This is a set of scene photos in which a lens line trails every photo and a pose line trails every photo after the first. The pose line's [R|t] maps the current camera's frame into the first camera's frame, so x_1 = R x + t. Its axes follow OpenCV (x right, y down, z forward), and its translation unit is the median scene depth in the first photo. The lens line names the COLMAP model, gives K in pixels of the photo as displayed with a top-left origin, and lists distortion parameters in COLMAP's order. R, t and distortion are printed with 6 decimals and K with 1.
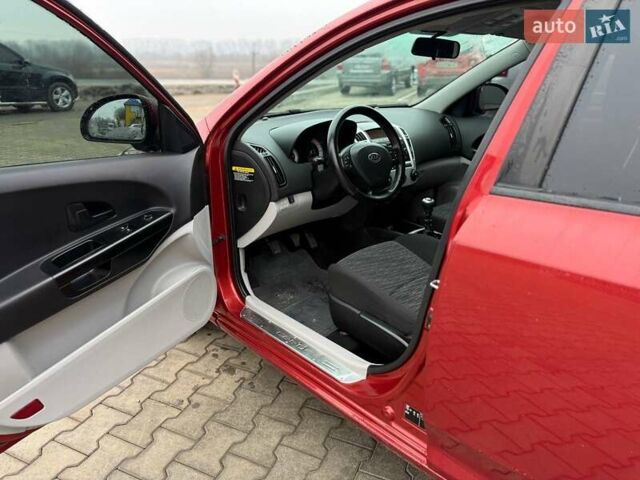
lens RADIAL K [[443.2, 0, 320.0], [0, 443.2, 240.0], [0, 0, 1]] dist [0.058706, -0.076747]
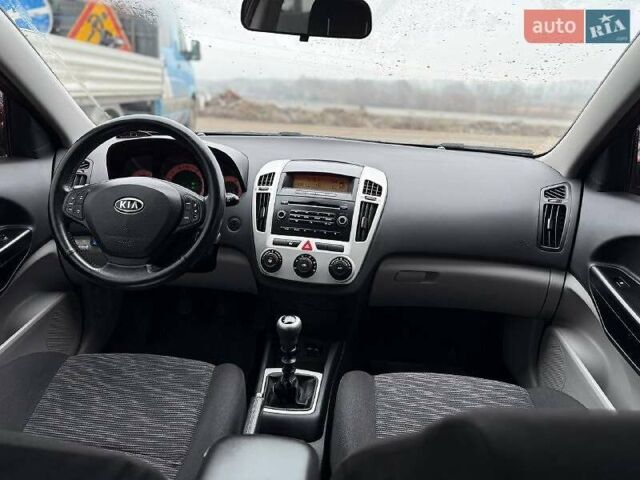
lens RADIAL K [[443.2, 0, 320.0], [0, 443.2, 240.0], [0, 0, 1]] dist [0.058706, -0.076747]
pose [[0.659884, 0.254866, -0.706821, 0.628727], [-0.309668, 0.949355, 0.053216, -0.225688], [0.684587, 0.183764, 0.705388, 0.692391]]
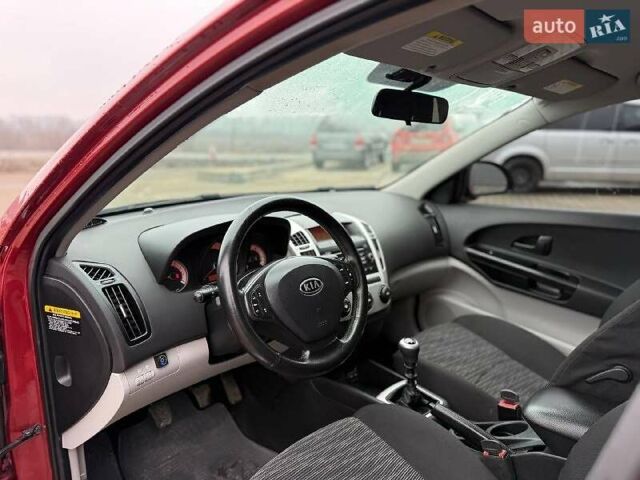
lens RADIAL K [[443.2, 0, 320.0], [0, 443.2, 240.0], [0, 0, 1]] dist [0.058706, -0.076747]
pose [[0.998731, 0.000907, 0.050350, 0.095565], [0.006889, 0.987977, -0.154450, -0.142456], [-0.049885, 0.154601, 0.986717, 0.400667]]
